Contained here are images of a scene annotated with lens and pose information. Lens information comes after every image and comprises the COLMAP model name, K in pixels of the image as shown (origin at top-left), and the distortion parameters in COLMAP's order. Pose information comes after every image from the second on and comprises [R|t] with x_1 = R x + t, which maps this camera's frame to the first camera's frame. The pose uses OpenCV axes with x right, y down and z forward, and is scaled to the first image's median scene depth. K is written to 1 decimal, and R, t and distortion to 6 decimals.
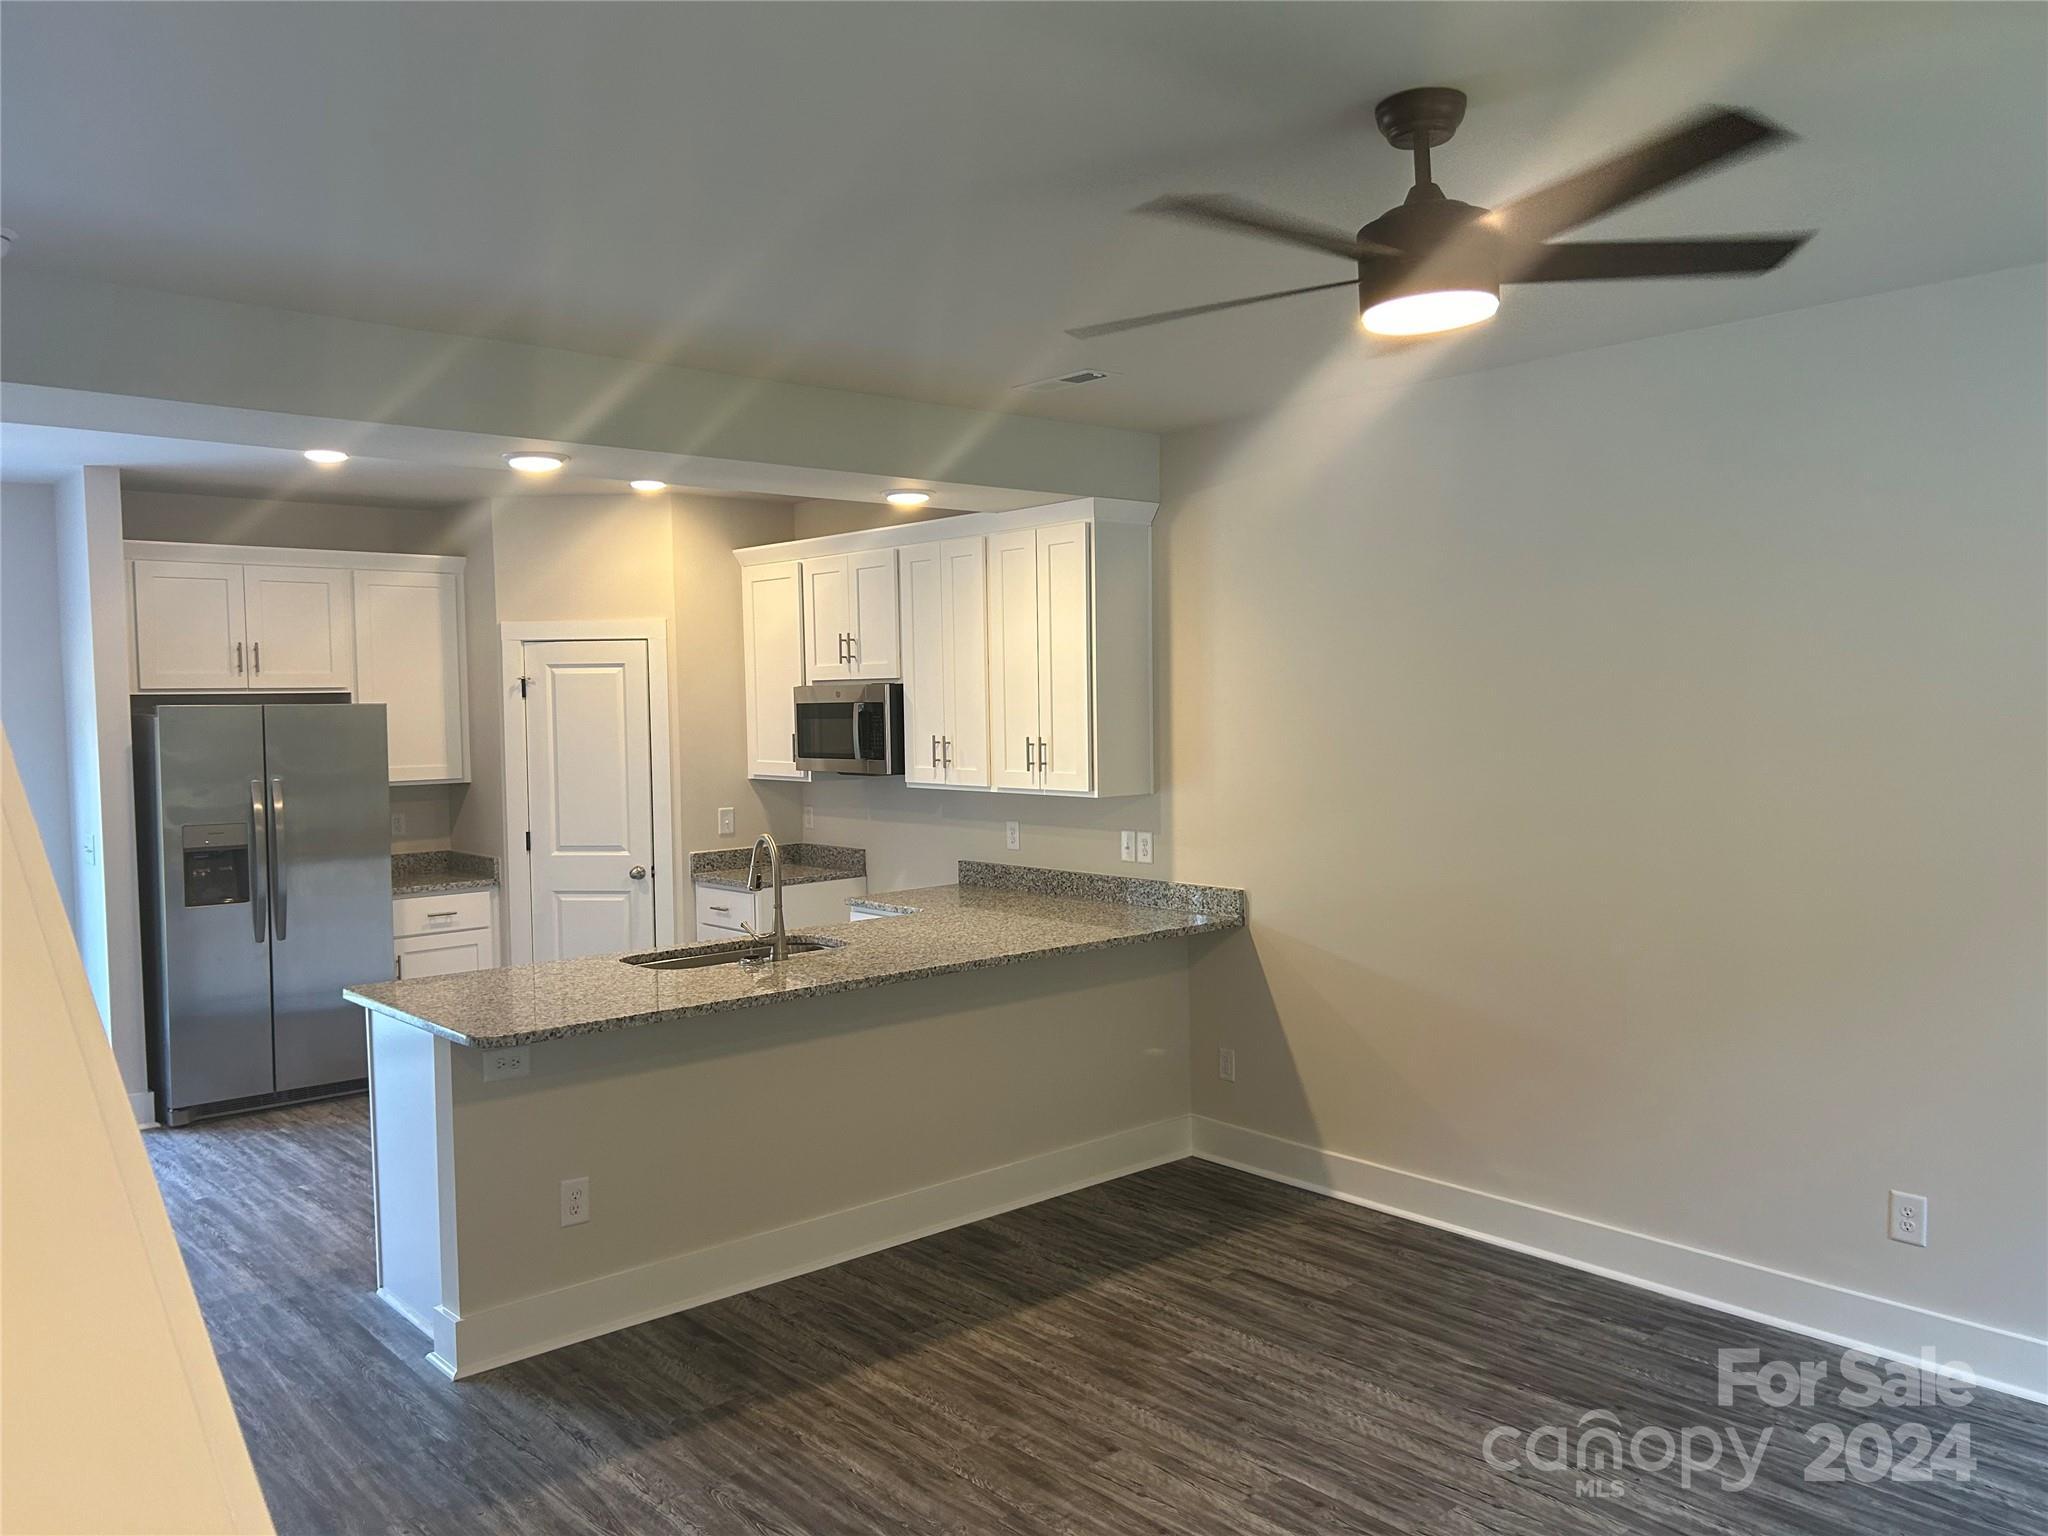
lens RADIAL K [[1548.6, 0, 1039.0], [0, 1548.6, 772.1], [0, 0, 1]] dist [0.063161, -0.089778]
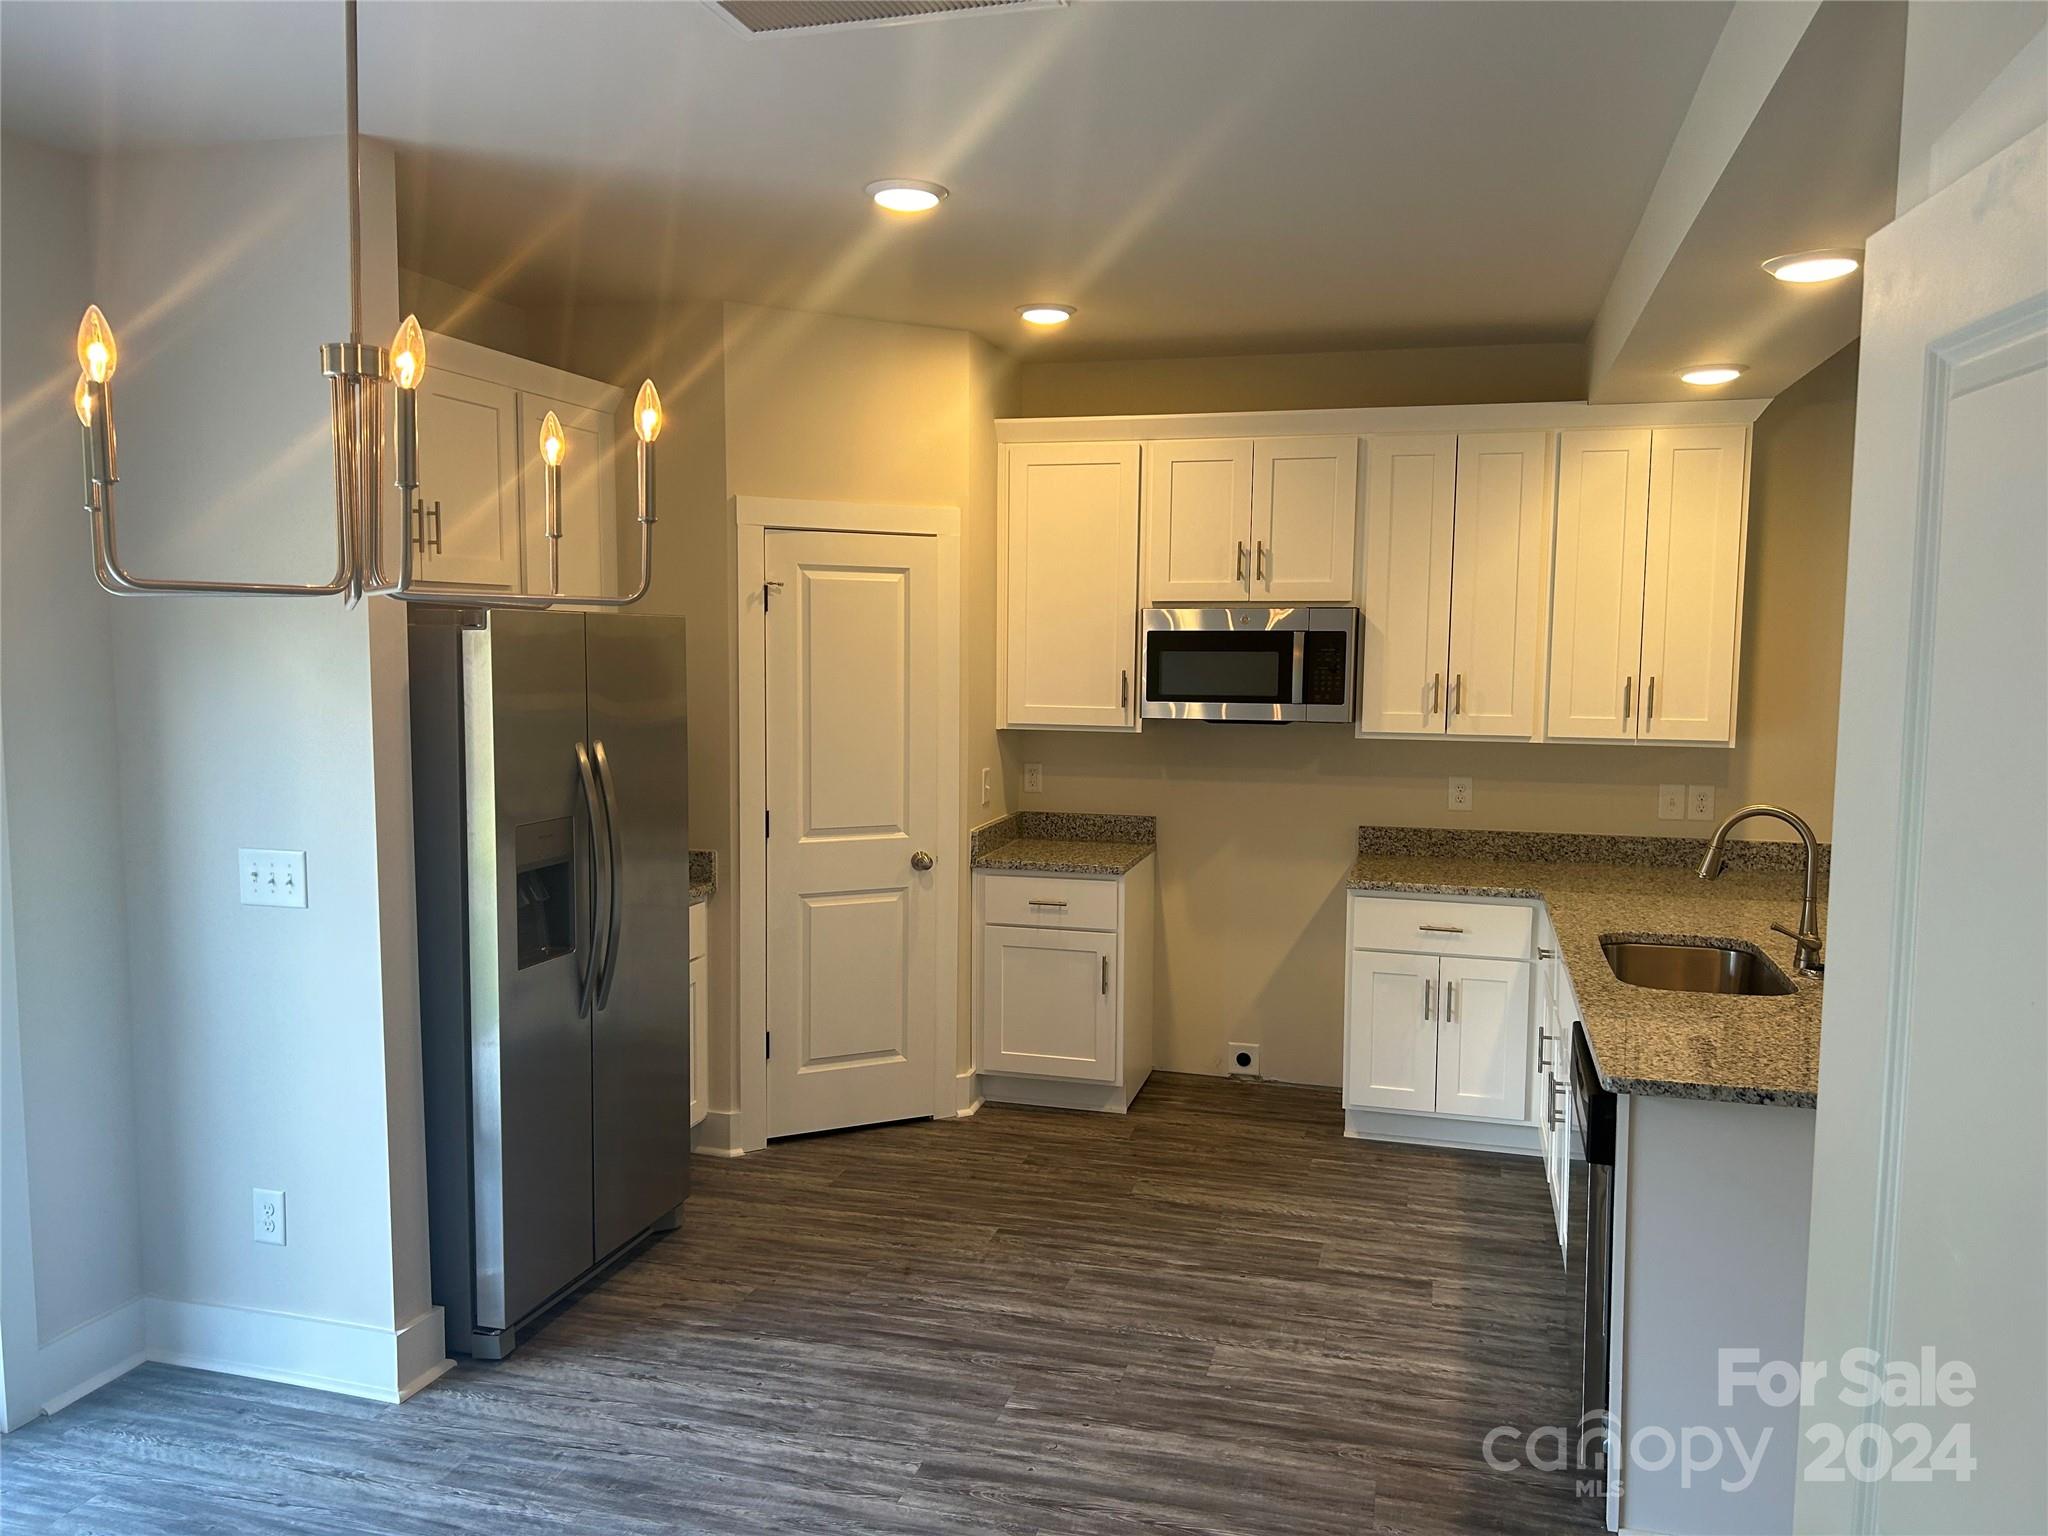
lens RADIAL K [[1580.0, 0, 1026.0], [0, 1580.0, 735.1], [0, 0, 1]] dist [0.088265, -0.104874]
pose [[0.836252, -0.012839, 0.548195, -0.730430], [0.002676, 0.999810, 0.019333, -0.008851], [-0.548338, -0.014700, 0.836127, 0.431692]]
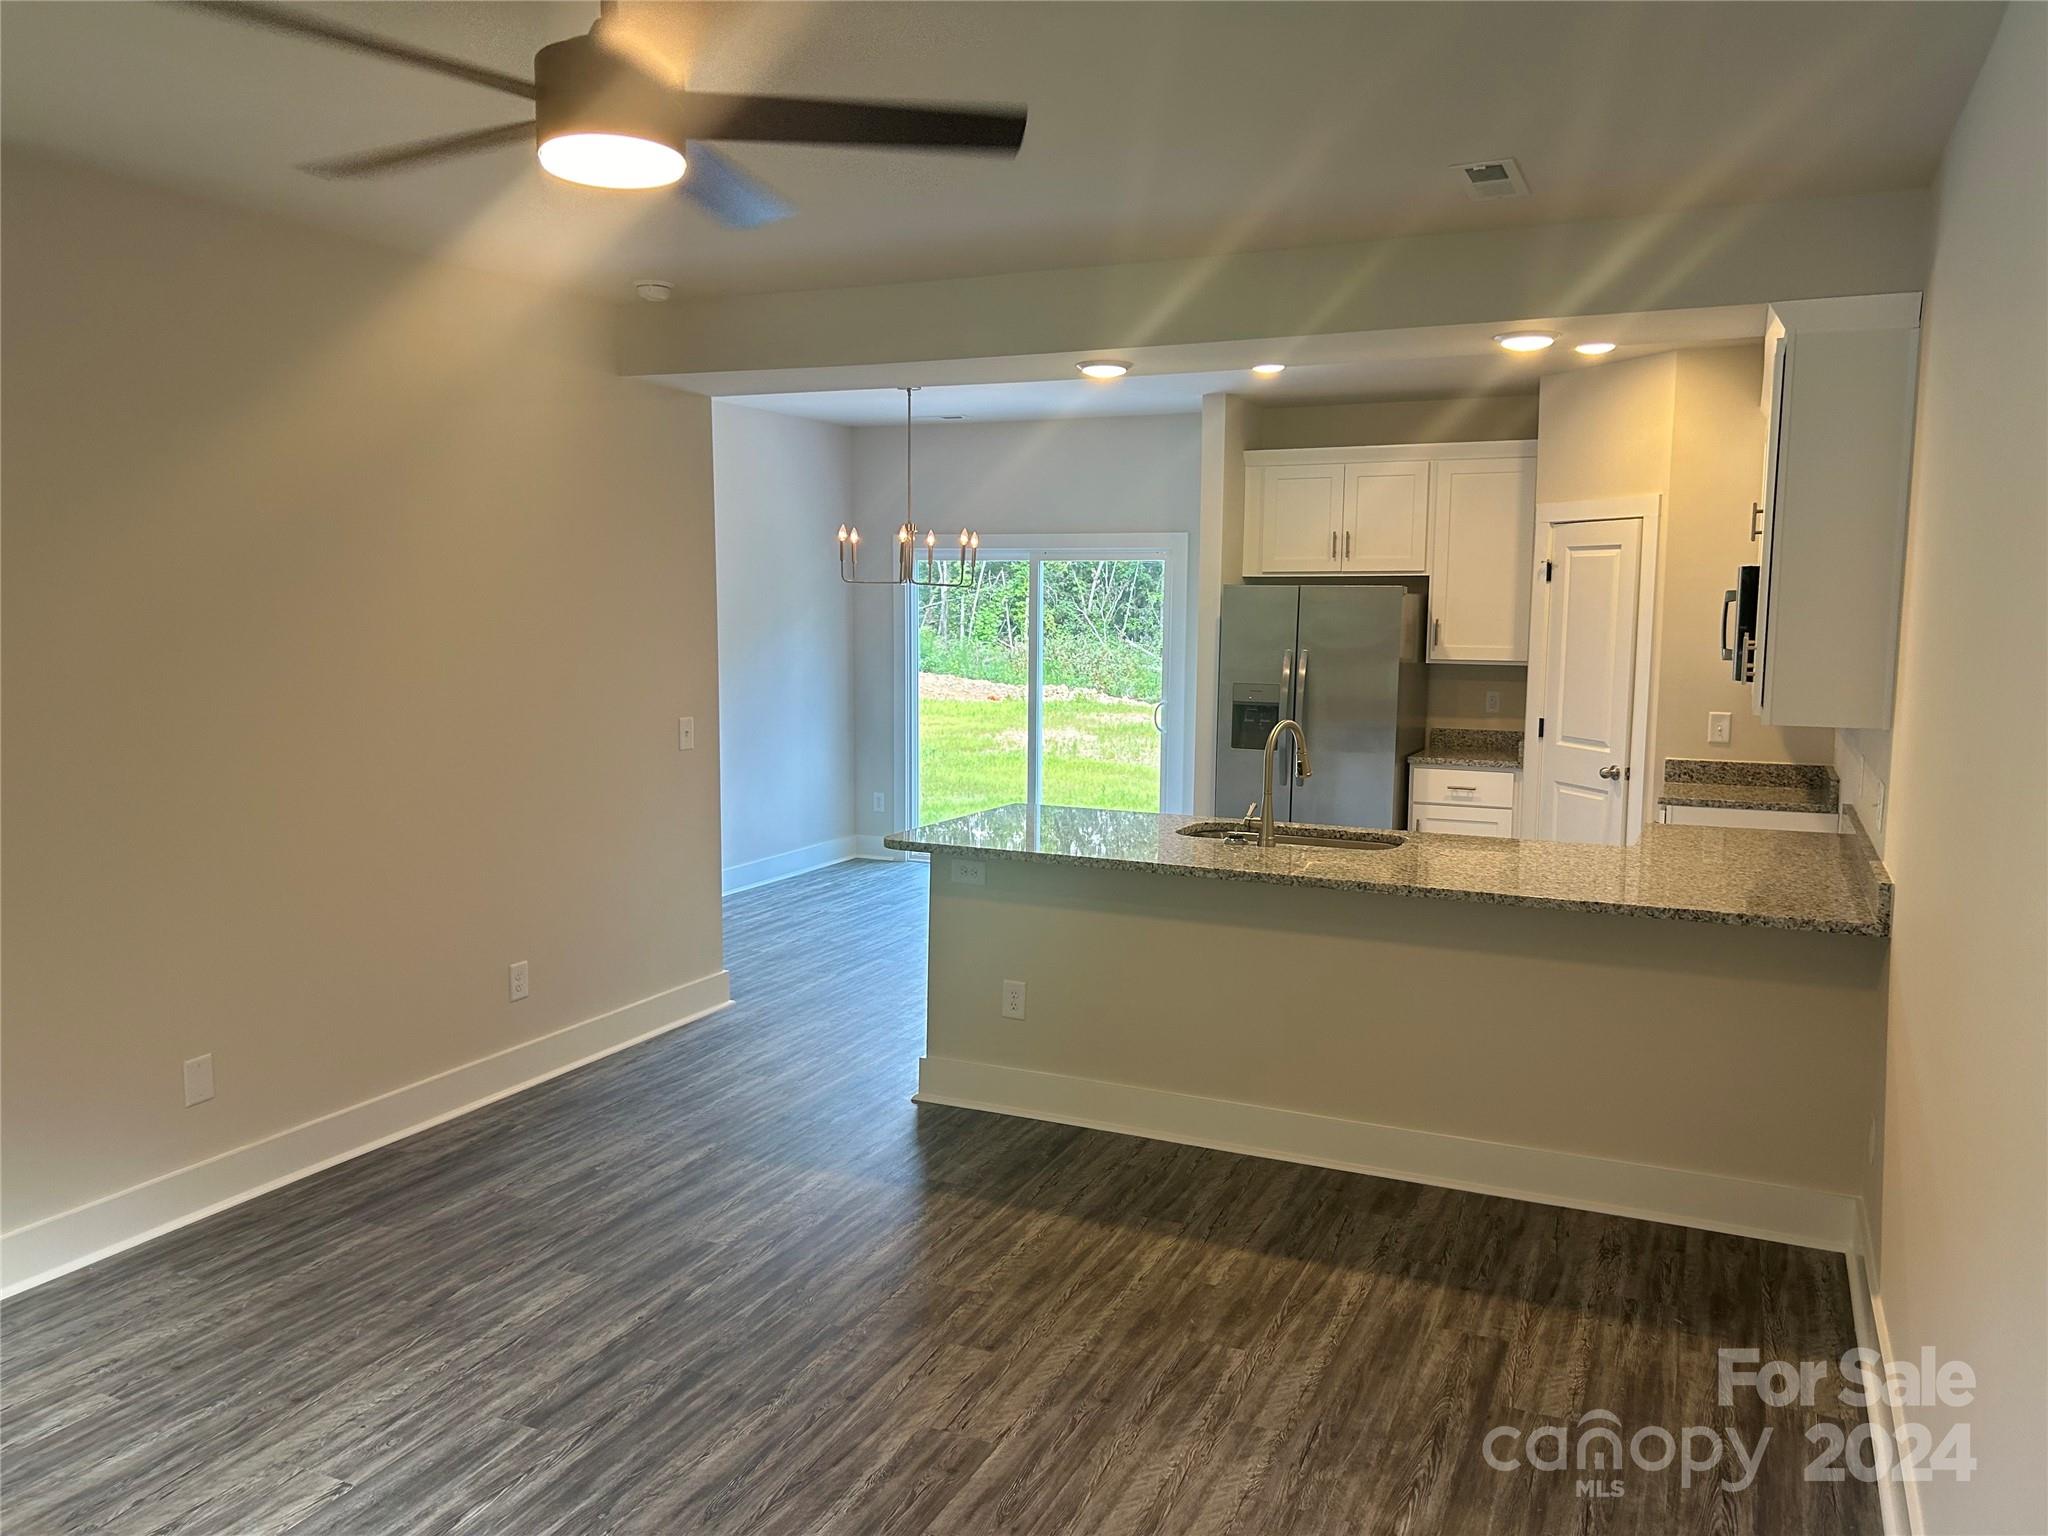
lens RADIAL K [[1548.6, 0, 1039.0], [0, 1548.6, 772.1], [0, 0, 1]] dist [0.063161, -0.089778]
pose [[0.407698, 0.121661, -0.904976, 0.526823], [-0.055923, 0.992551, 0.108240, -0.020291], [0.911403, 0.006480, 0.411464, 0.361539]]
